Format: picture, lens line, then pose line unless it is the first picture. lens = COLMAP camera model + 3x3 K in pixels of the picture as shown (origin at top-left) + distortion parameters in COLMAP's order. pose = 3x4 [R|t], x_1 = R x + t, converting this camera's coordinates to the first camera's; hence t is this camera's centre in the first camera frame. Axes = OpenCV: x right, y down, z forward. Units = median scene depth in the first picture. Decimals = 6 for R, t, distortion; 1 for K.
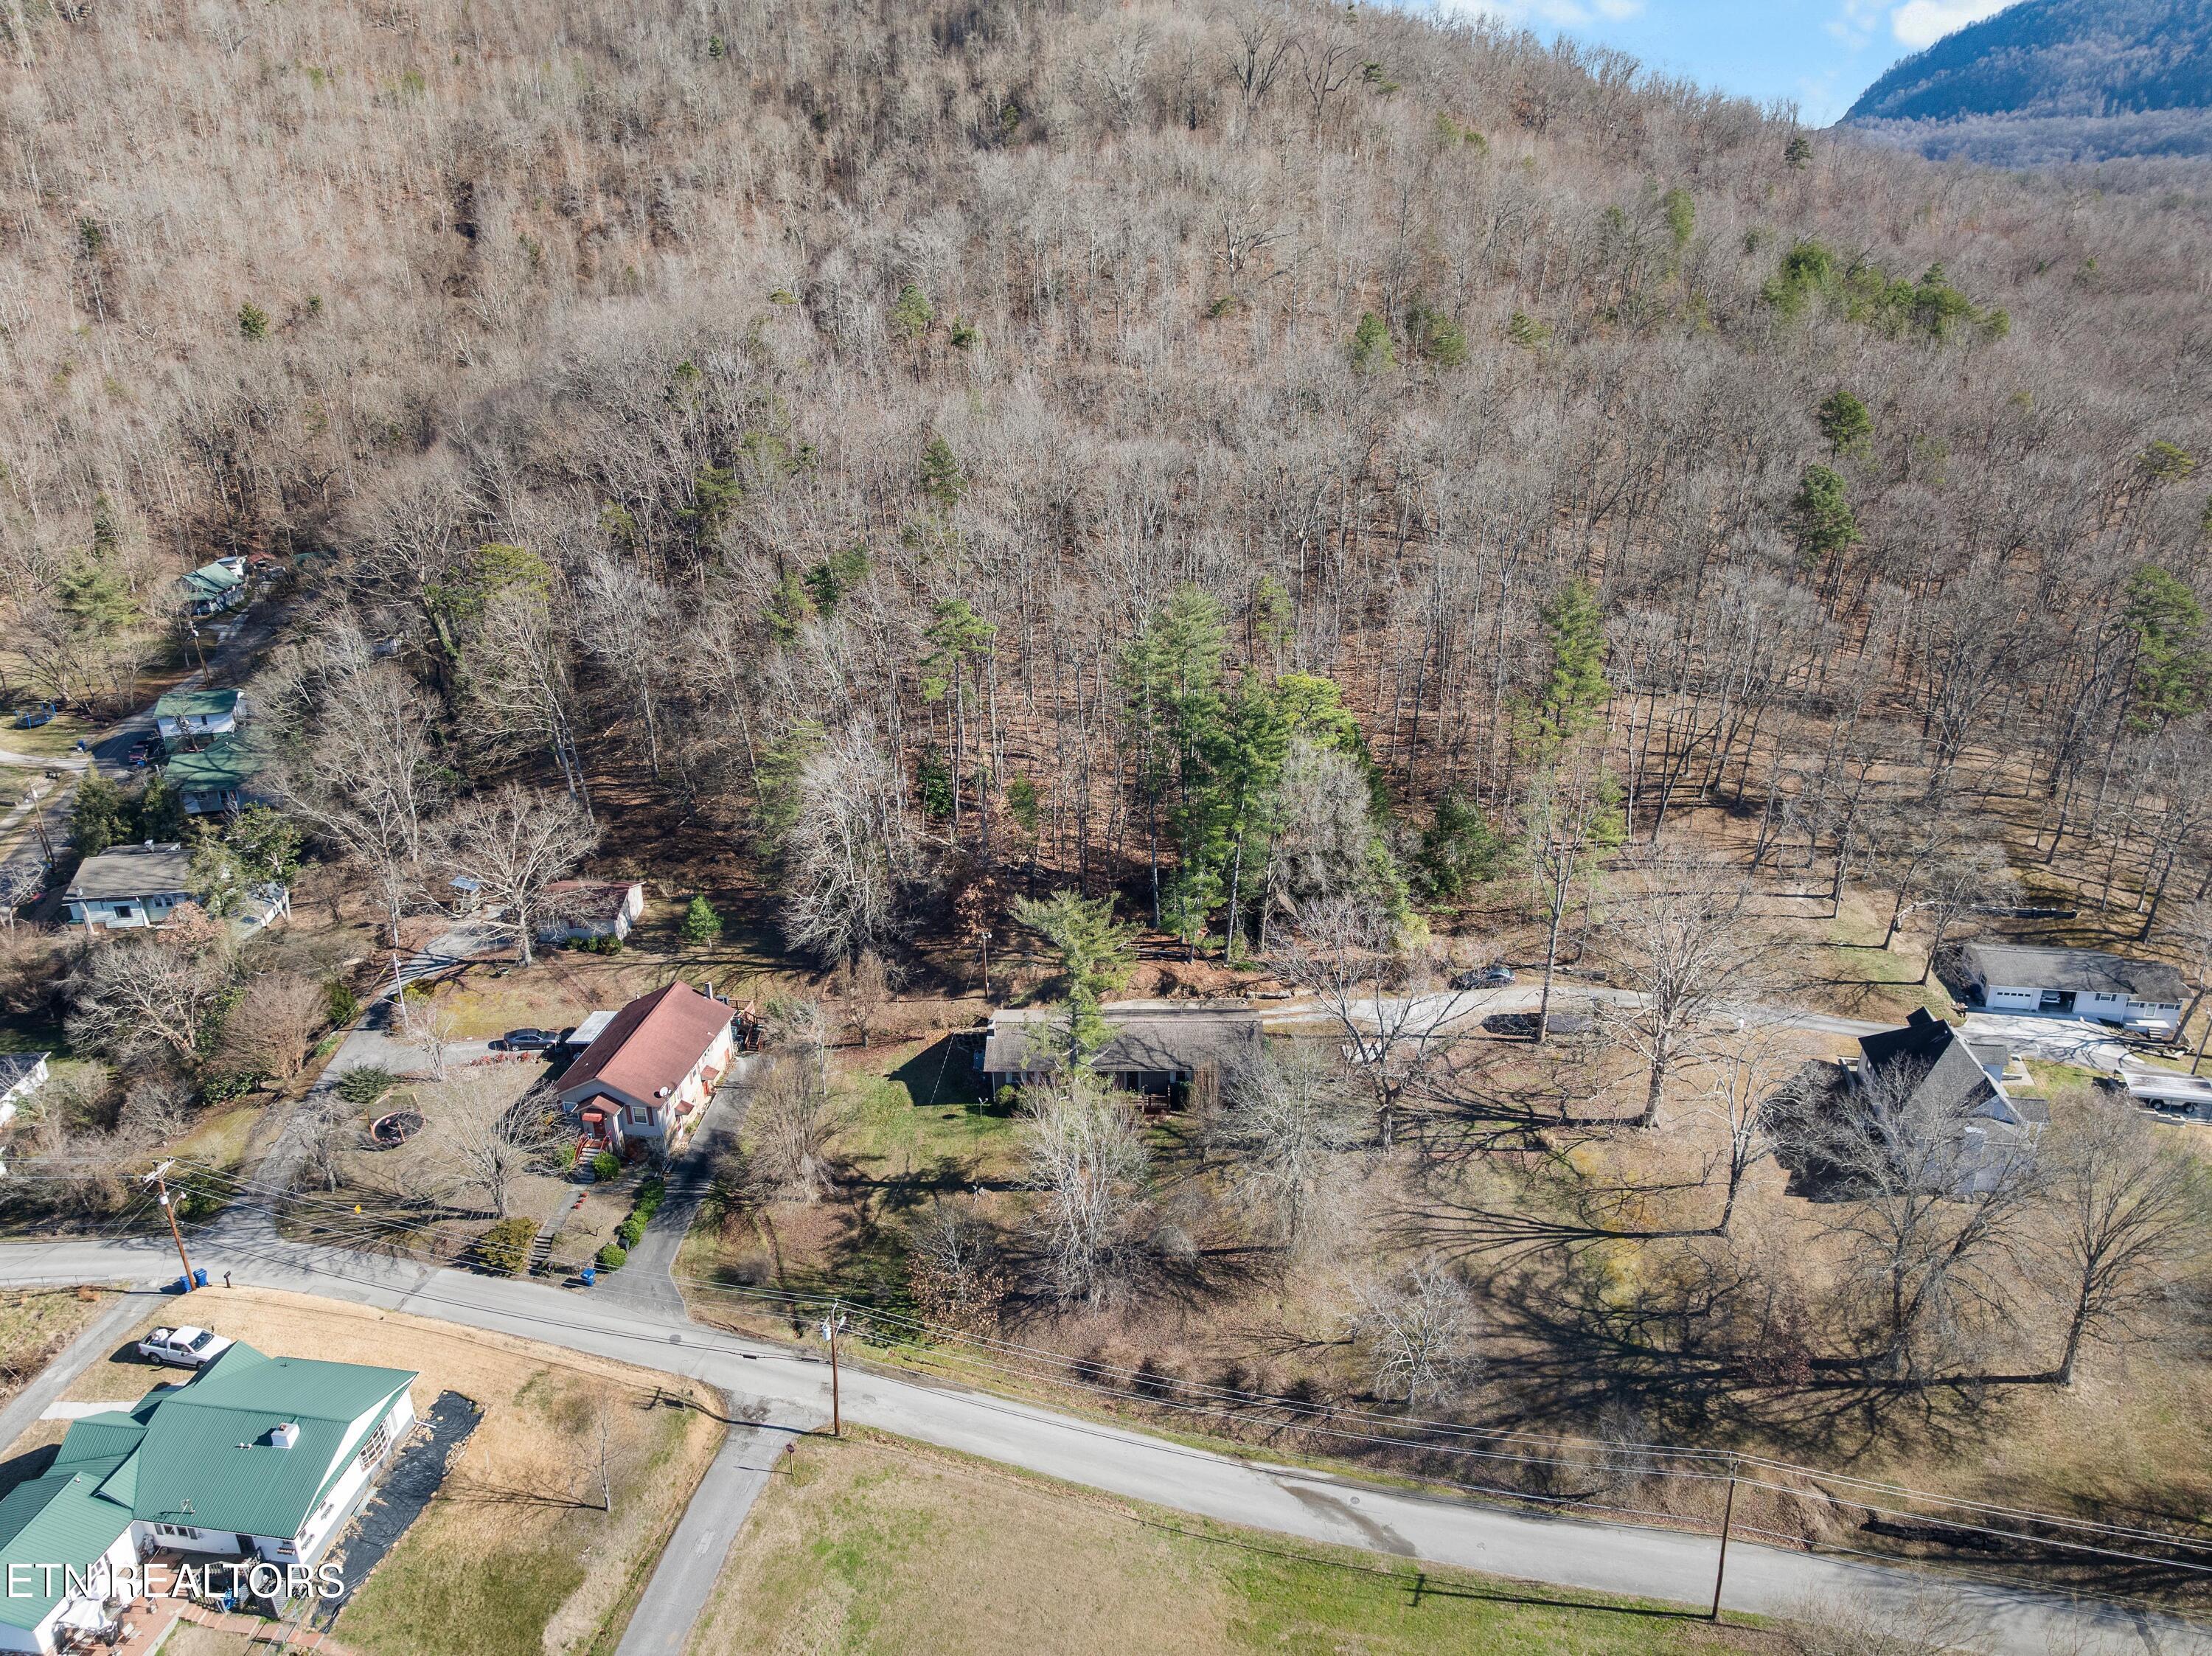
lens RADIAL K [[1568.1, 0, 1105.6], [0, 1568.1, 835.6], [0, 0, 1]] dist [-0.046792, 0.015864]
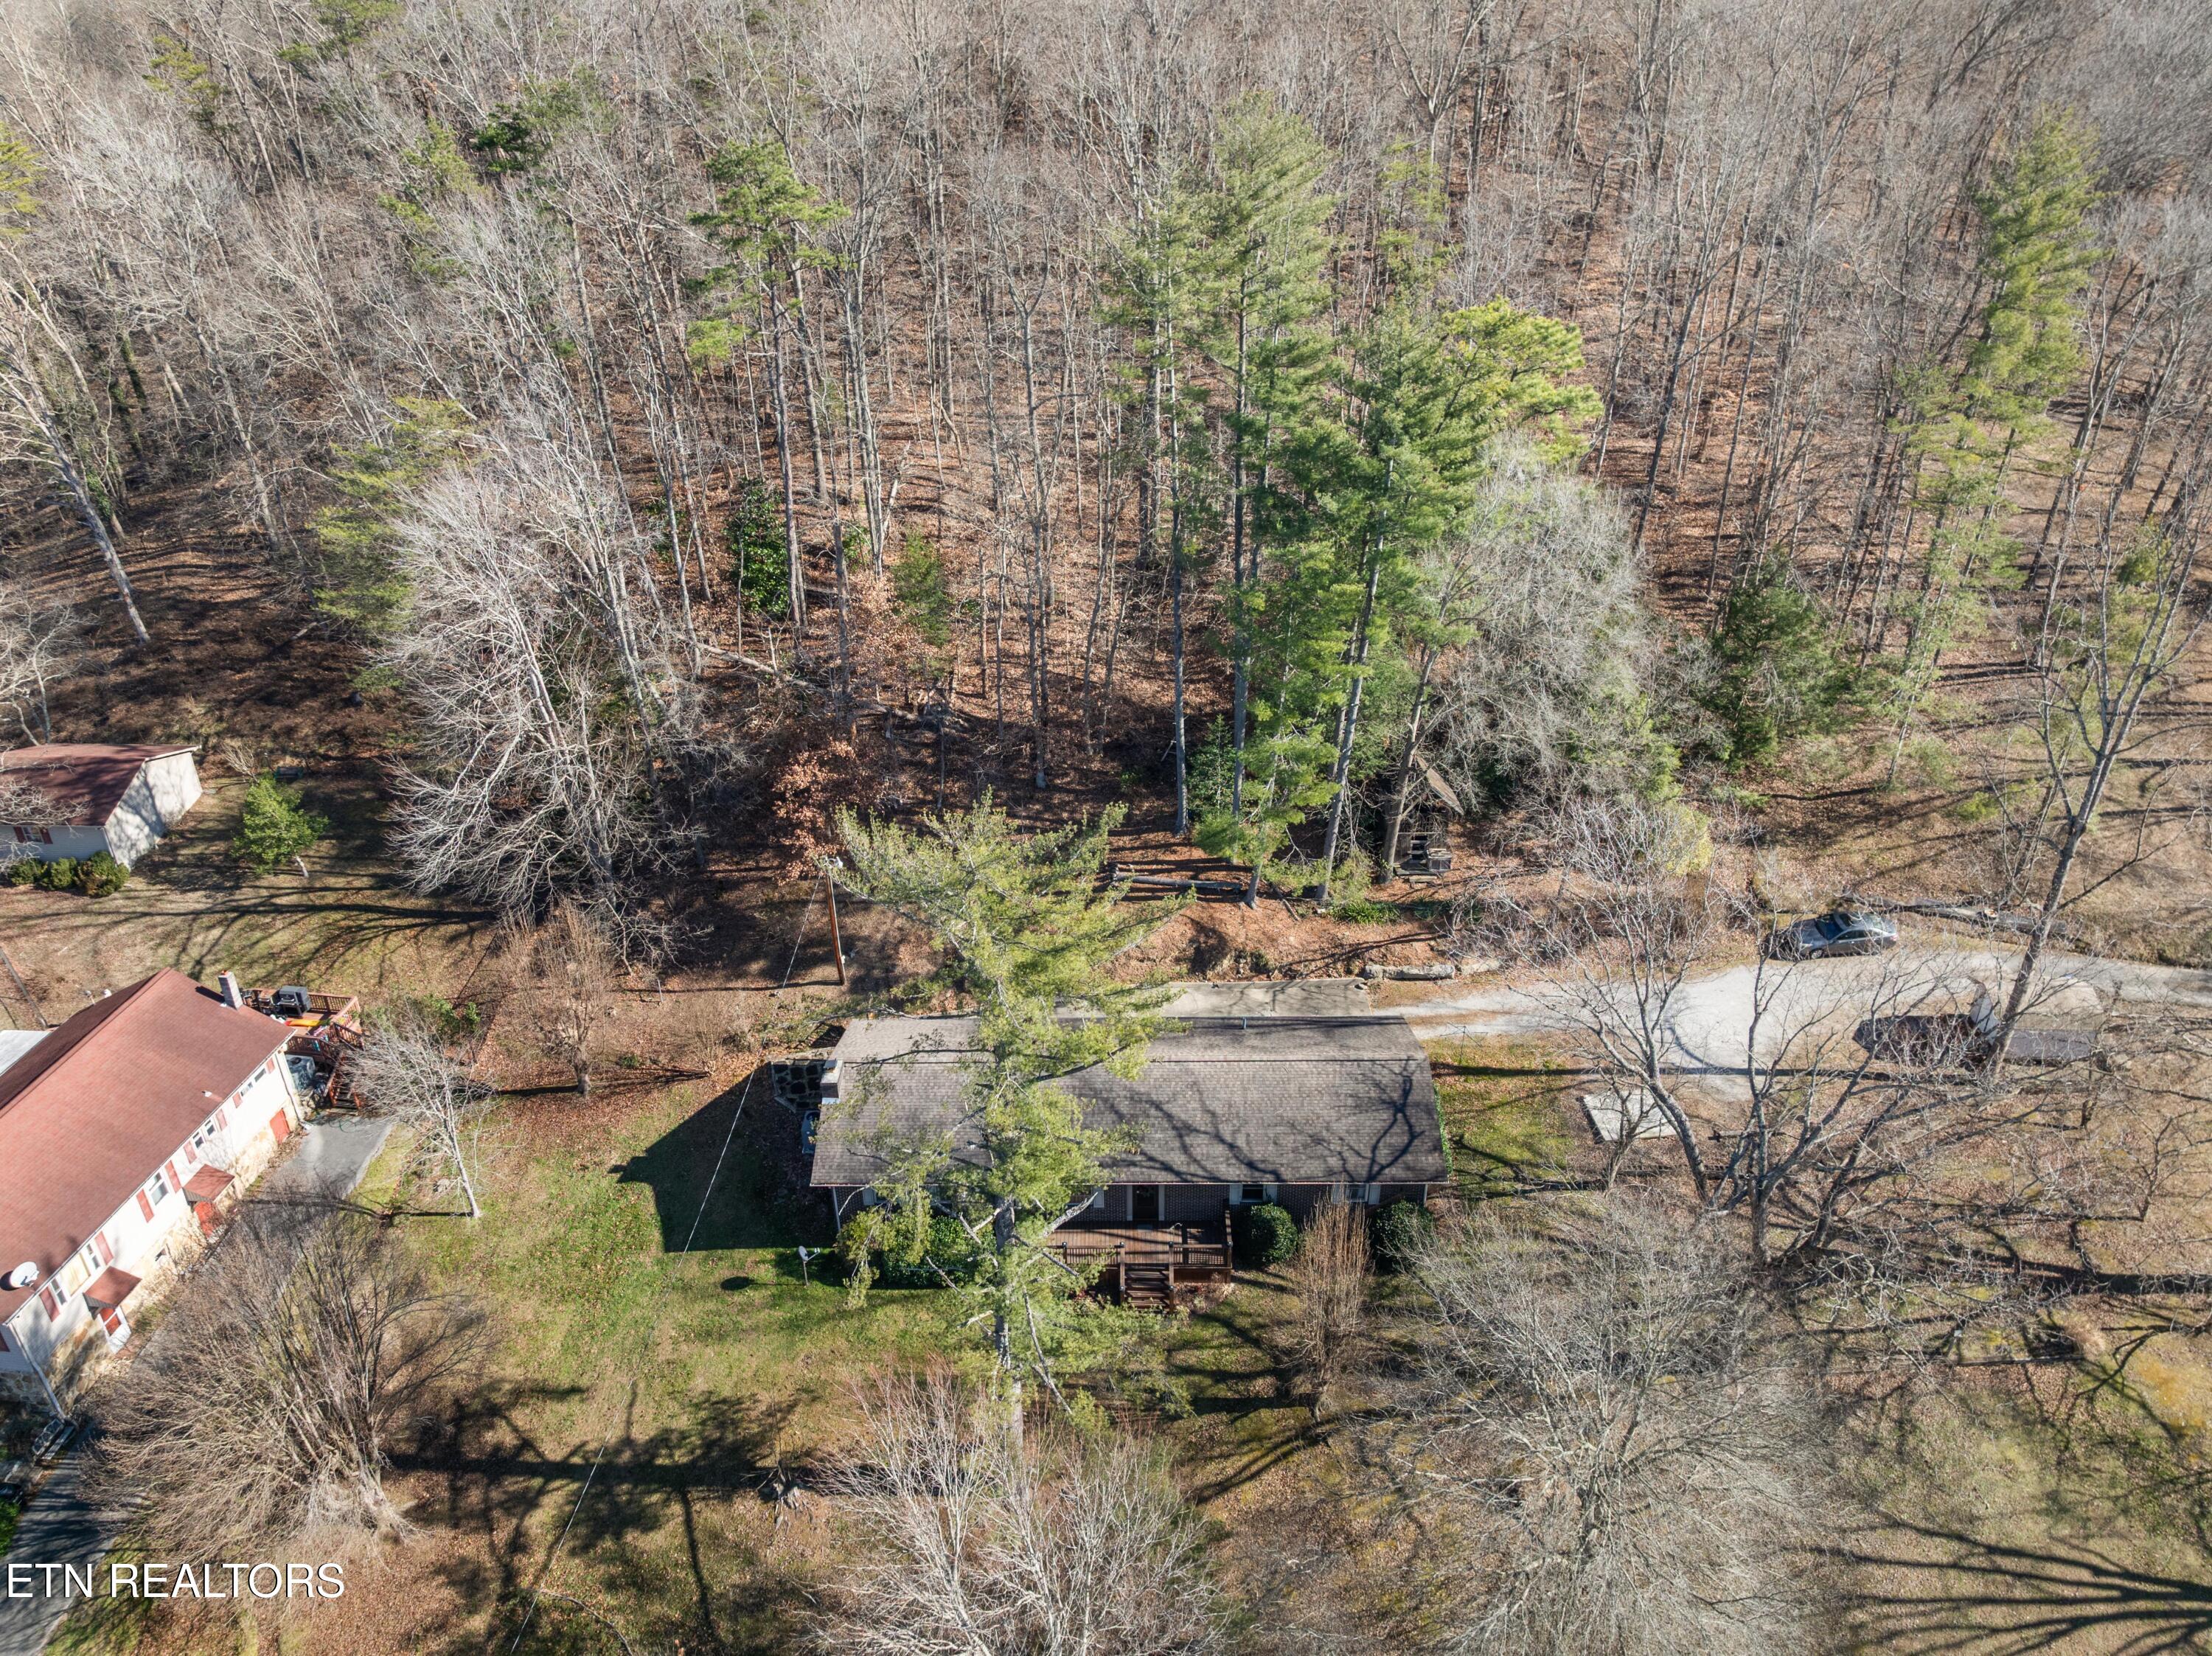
lens RADIAL K [[1568.1, 0, 1107.9], [0, 1568.1, 830.6], [0, 0, 1]] dist [-0.046792, 0.015864]
pose [[0.999814, -0.003672, 0.018910, -0.001690], [0.001617, 0.994196, 0.107573, 0.003165], [-0.019195, -0.107522, 0.994017, 0.537873]]
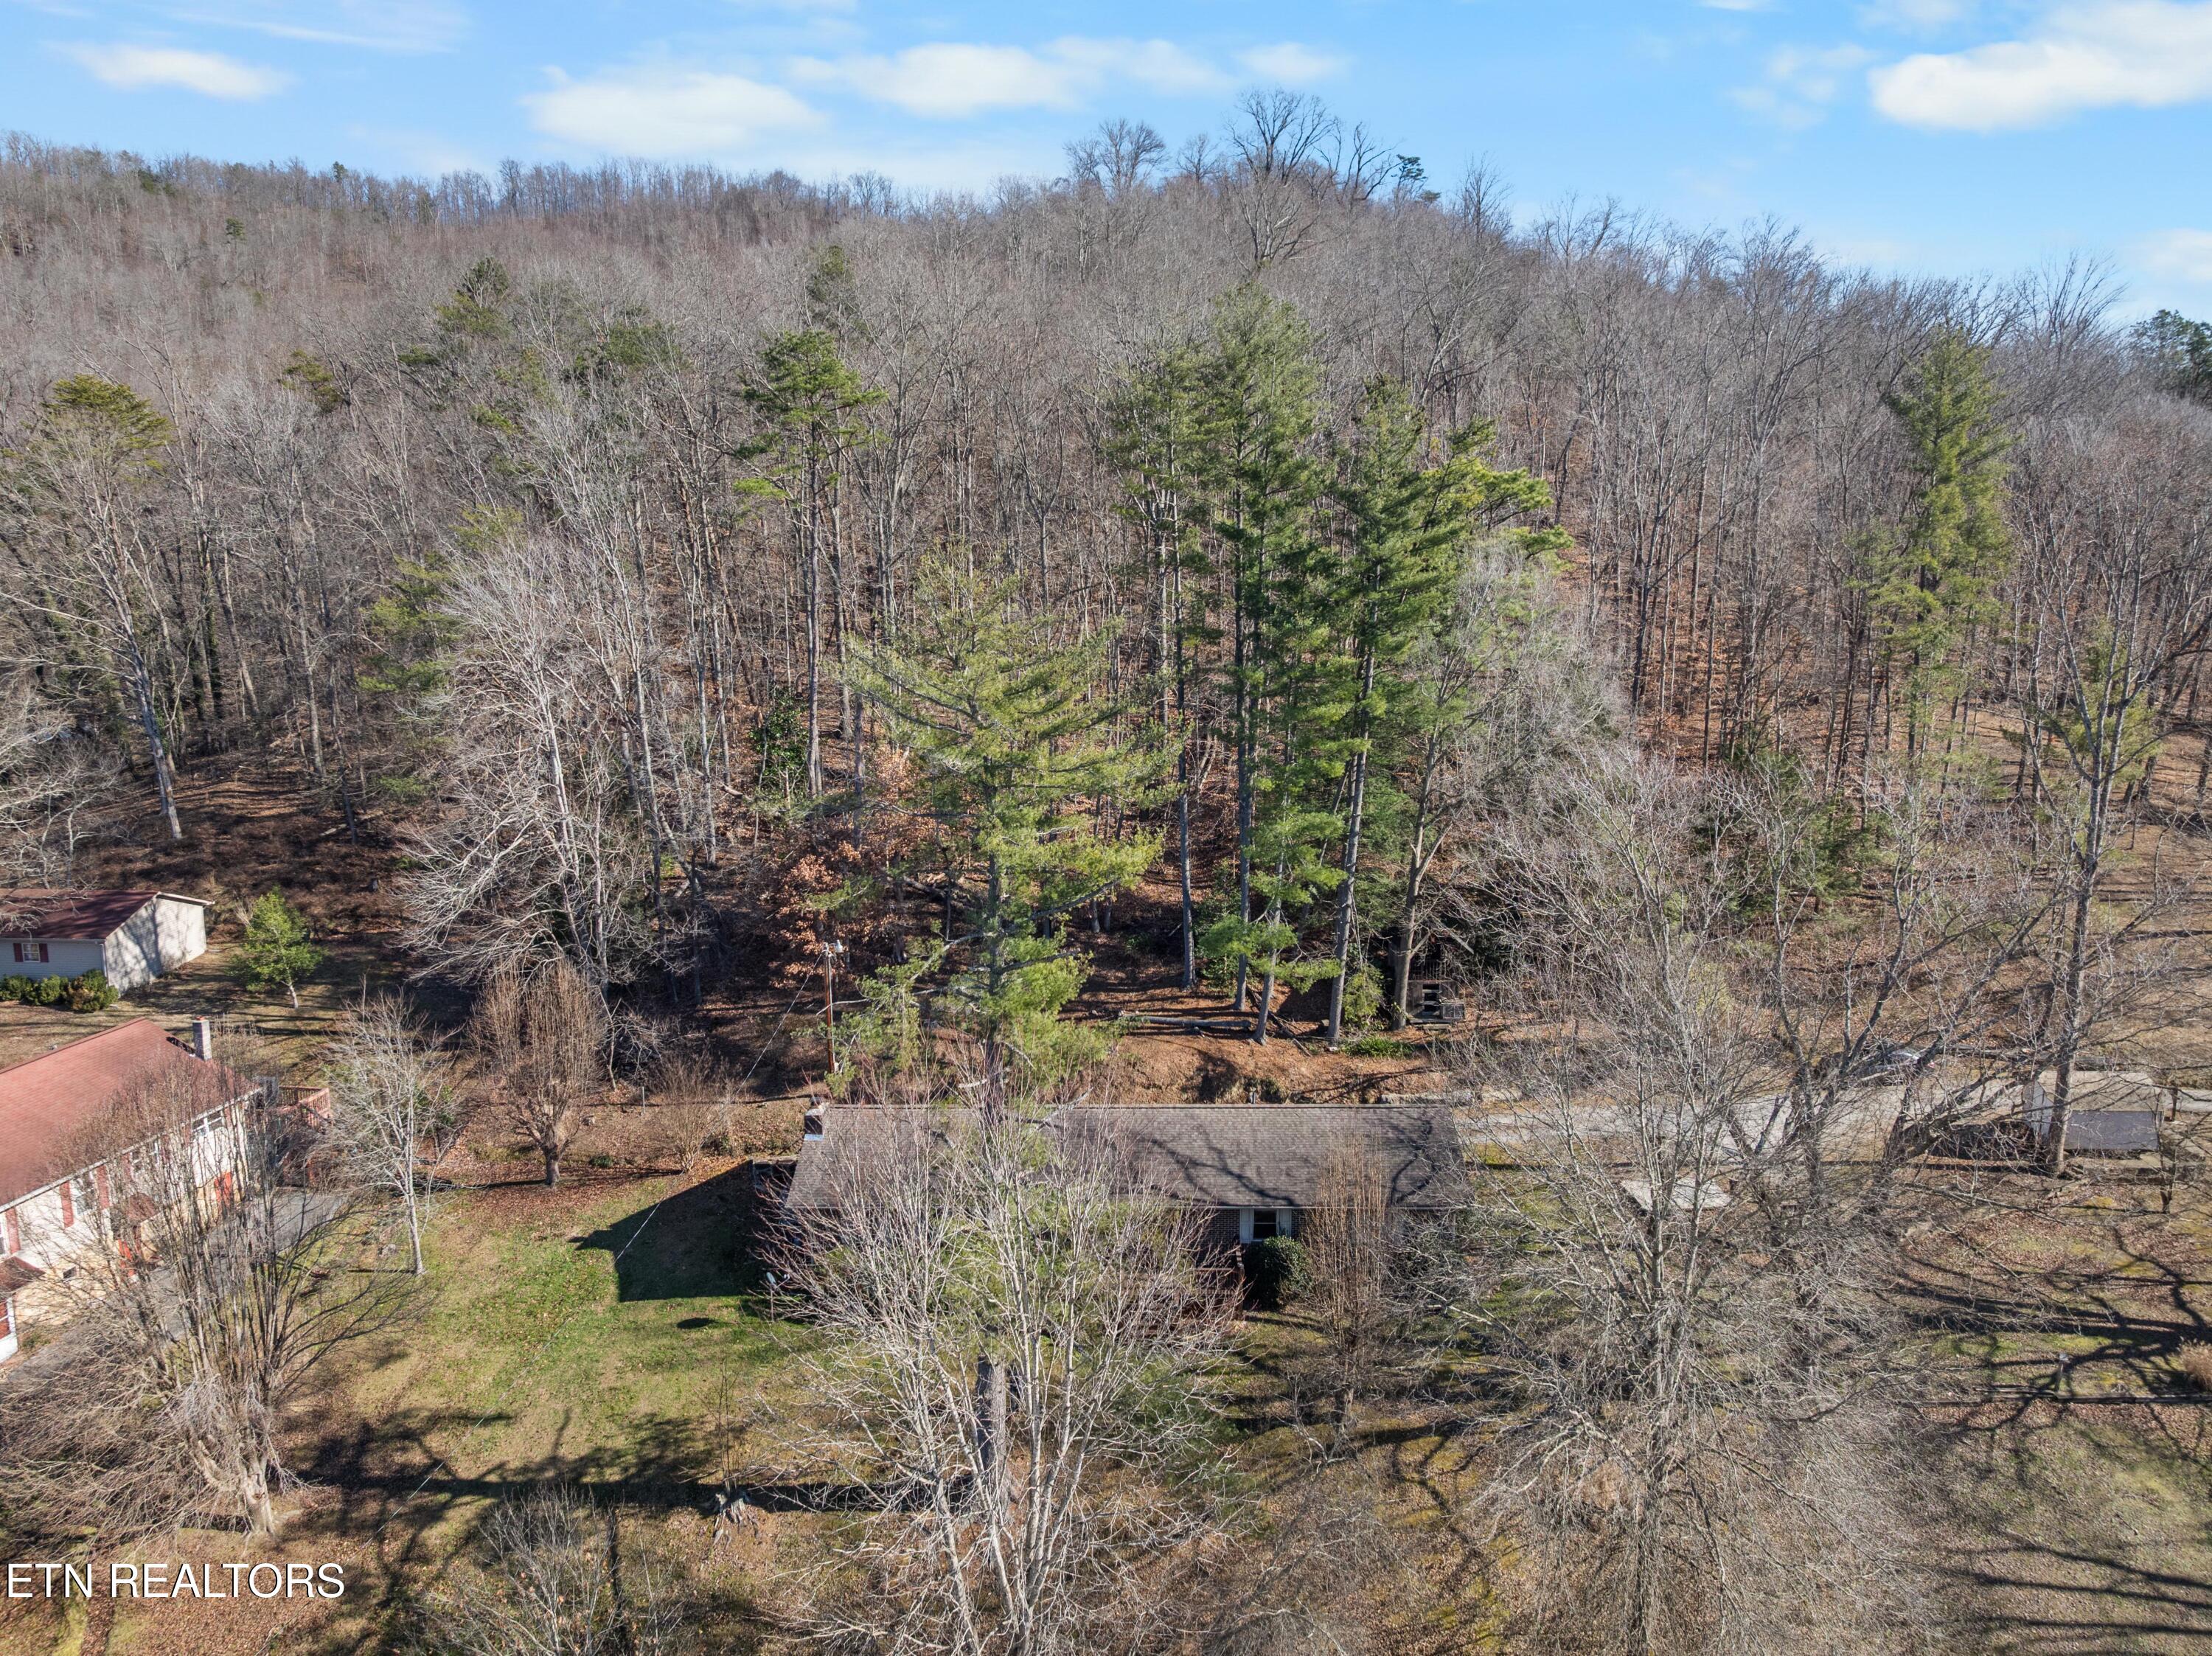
lens RADIAL K [[1568.1, 0, 1107.1], [0, 1568.1, 812.7], [0, 0, 1]] dist [-0.046792, 0.015864]
pose [[0.999941, 0.008110, 0.007265, 0.002308], [-0.006096, 0.969855, -0.243607, 0.141119], [-0.009022, 0.243548, 0.969847, 0.545901]]
